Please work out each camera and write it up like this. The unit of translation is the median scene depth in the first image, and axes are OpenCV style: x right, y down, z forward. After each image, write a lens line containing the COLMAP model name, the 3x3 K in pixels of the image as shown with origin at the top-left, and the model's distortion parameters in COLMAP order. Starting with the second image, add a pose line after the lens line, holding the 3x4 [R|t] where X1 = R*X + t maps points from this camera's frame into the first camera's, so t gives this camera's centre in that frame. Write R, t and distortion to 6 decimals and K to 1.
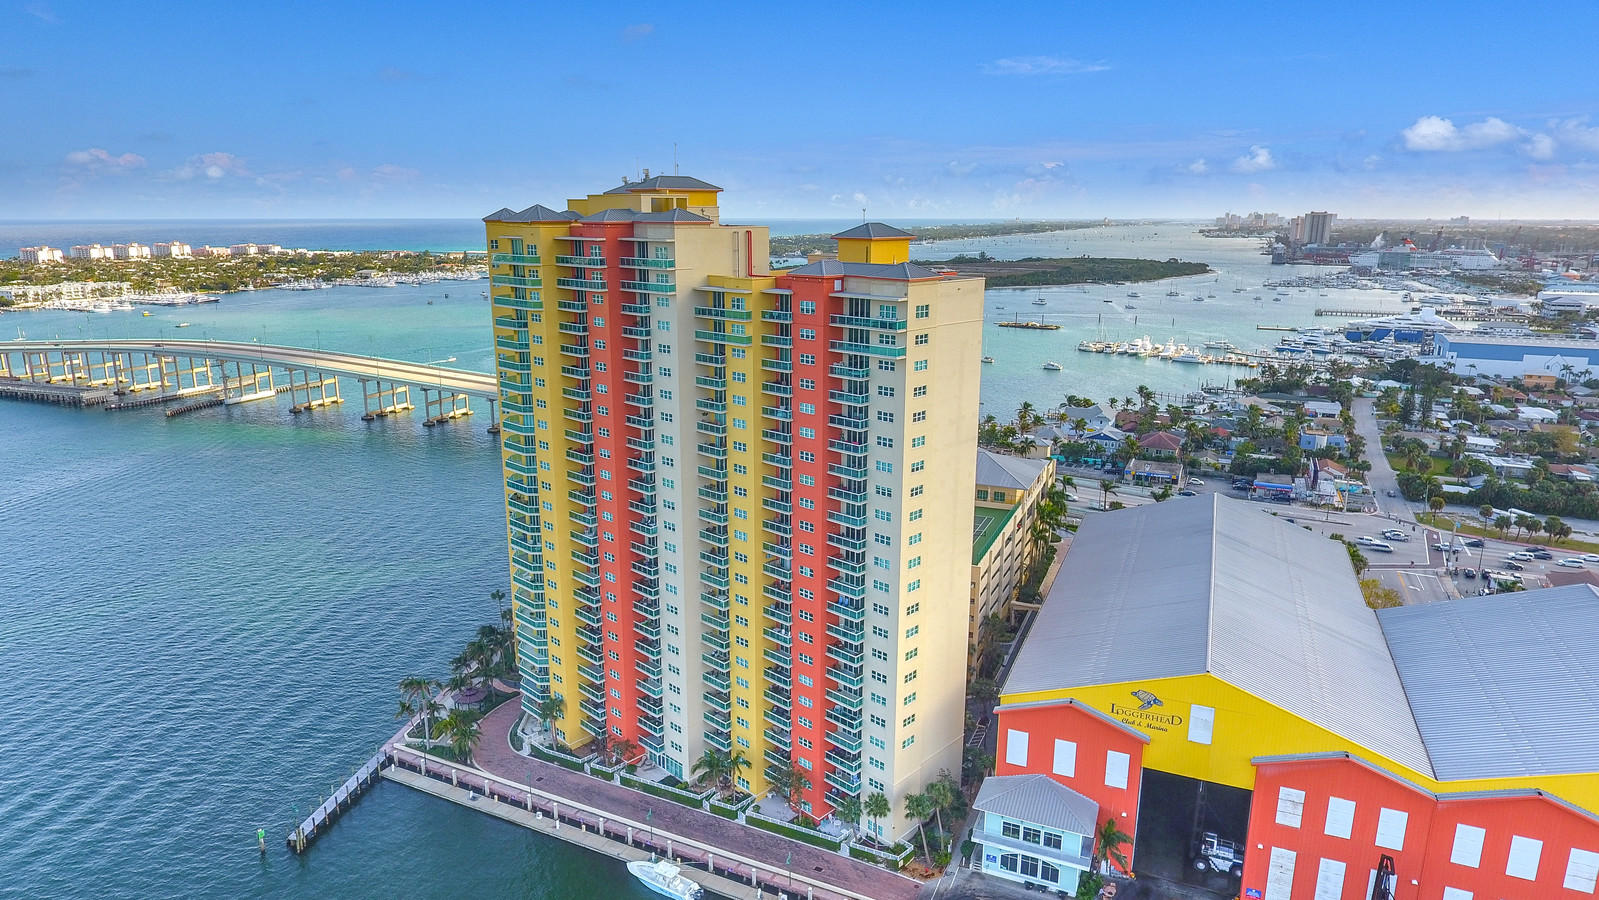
lens RADIAL K [[930.4, 0, 799.5], [0, 930.4, 450.0], [0, 0, 1]] dist [-0.002230, -0.000813]
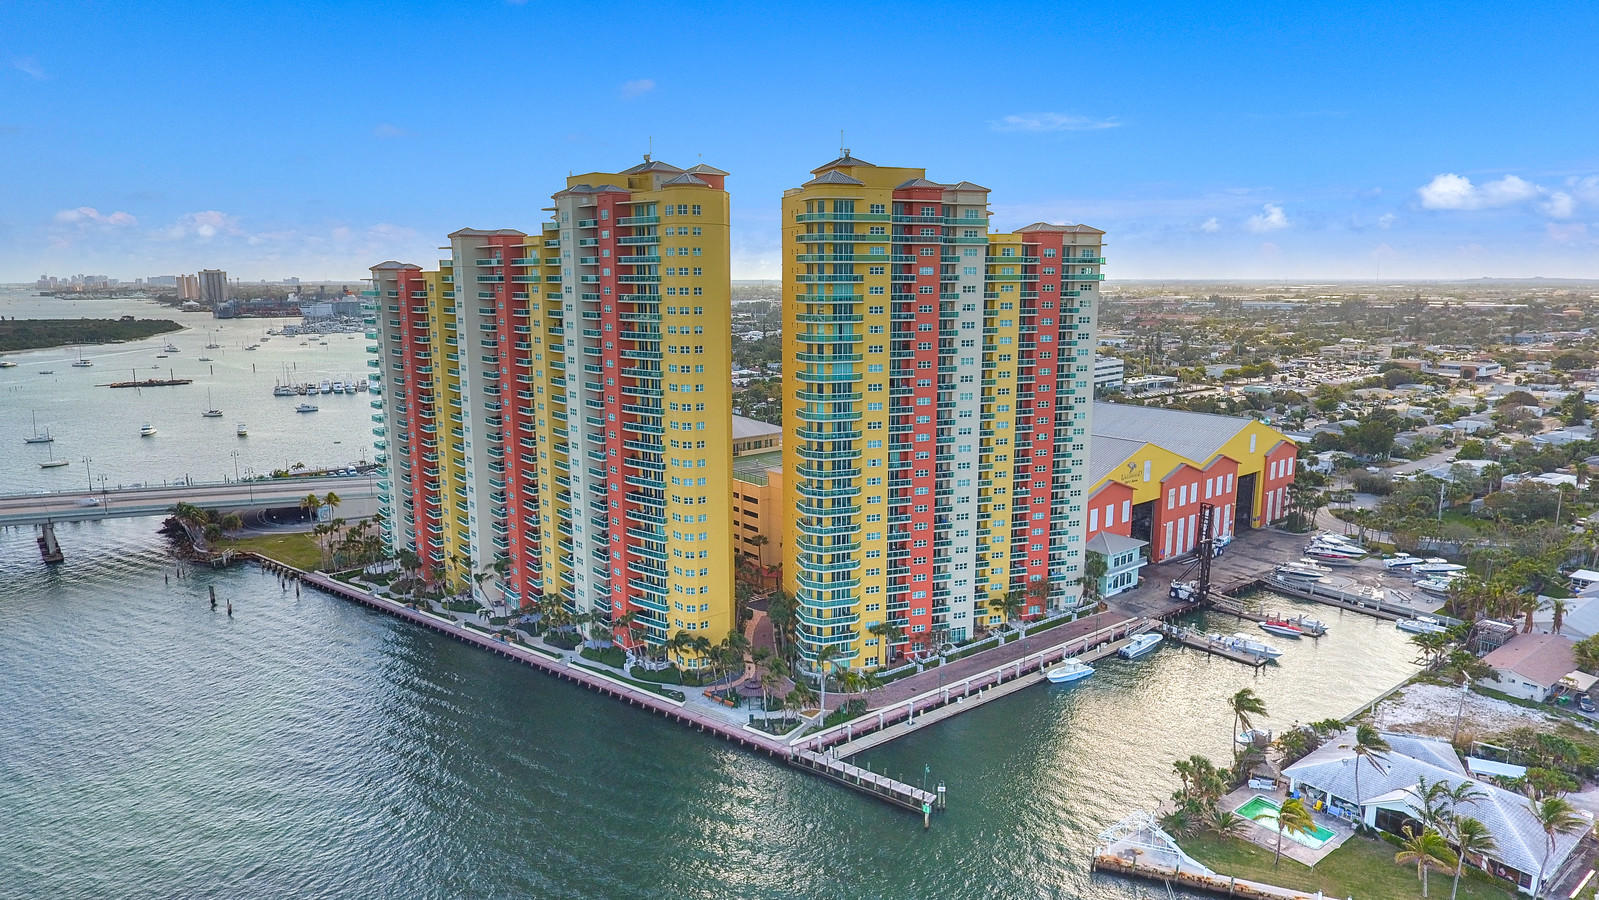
lens RADIAL K [[879.8, 0, 799.5], [0, 879.8, 450.0], [0, 0, 1]] dist [-0.001040, -0.002801]
pose [[0.499251, -0.176314, 0.848329, -1.283294], [0.215488, 0.973581, 0.075529, -0.032912], [-0.839234, 0.145097, 0.524055, 0.571209]]
